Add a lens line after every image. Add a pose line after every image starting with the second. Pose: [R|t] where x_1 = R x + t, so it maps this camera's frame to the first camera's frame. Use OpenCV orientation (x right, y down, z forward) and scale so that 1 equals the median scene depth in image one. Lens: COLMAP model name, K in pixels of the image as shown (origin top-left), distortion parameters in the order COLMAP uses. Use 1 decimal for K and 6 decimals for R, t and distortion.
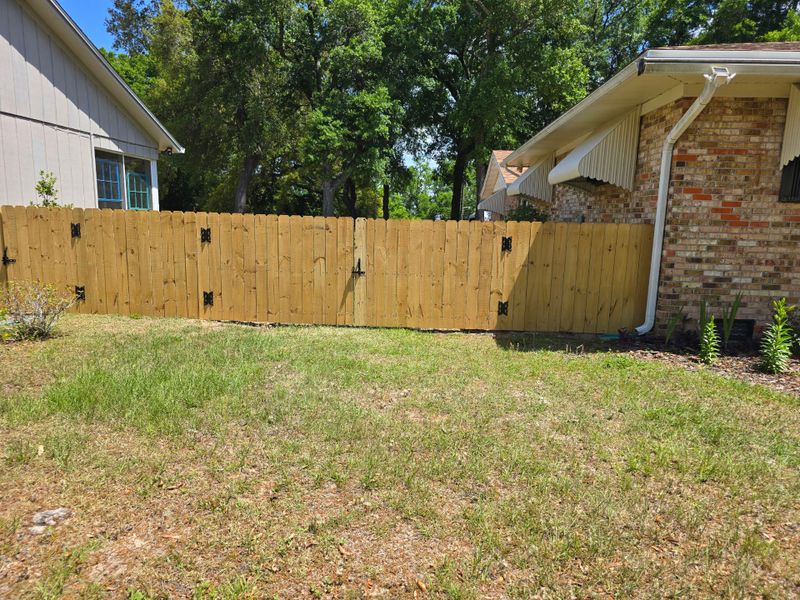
lens RADIAL K [[545.7, 0, 402.2], [0, 545.7, 302.7], [0, 0, 1]] dist [0.058686, -0.020930]
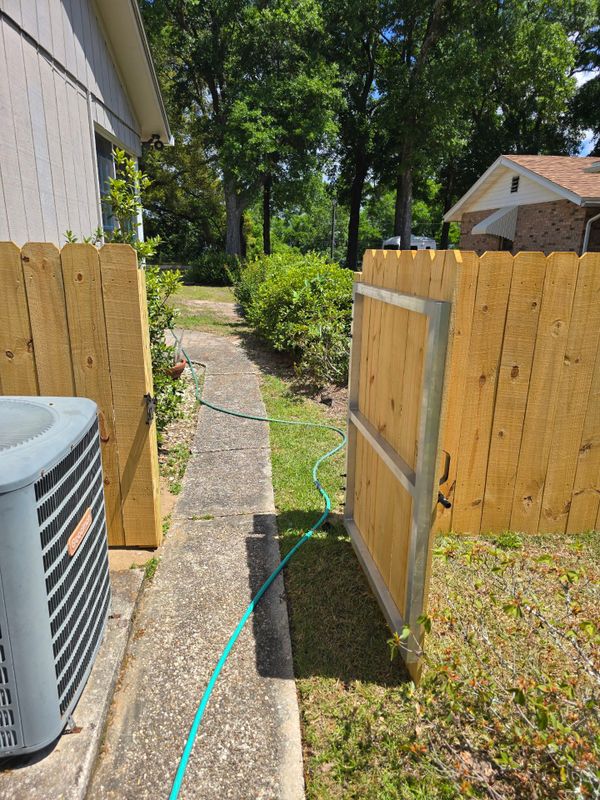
lens RADIAL K [[545.7, 0, 297.3], [0, 545.7, 400.2], [0, 0, 1]] dist [0.058686, -0.020930]
pose [[0.989684, -0.052771, 0.133191, -0.201330], [0.036066, 0.991519, 0.124856, -0.036767], [-0.138651, -0.118764, 0.983194, 0.198132]]
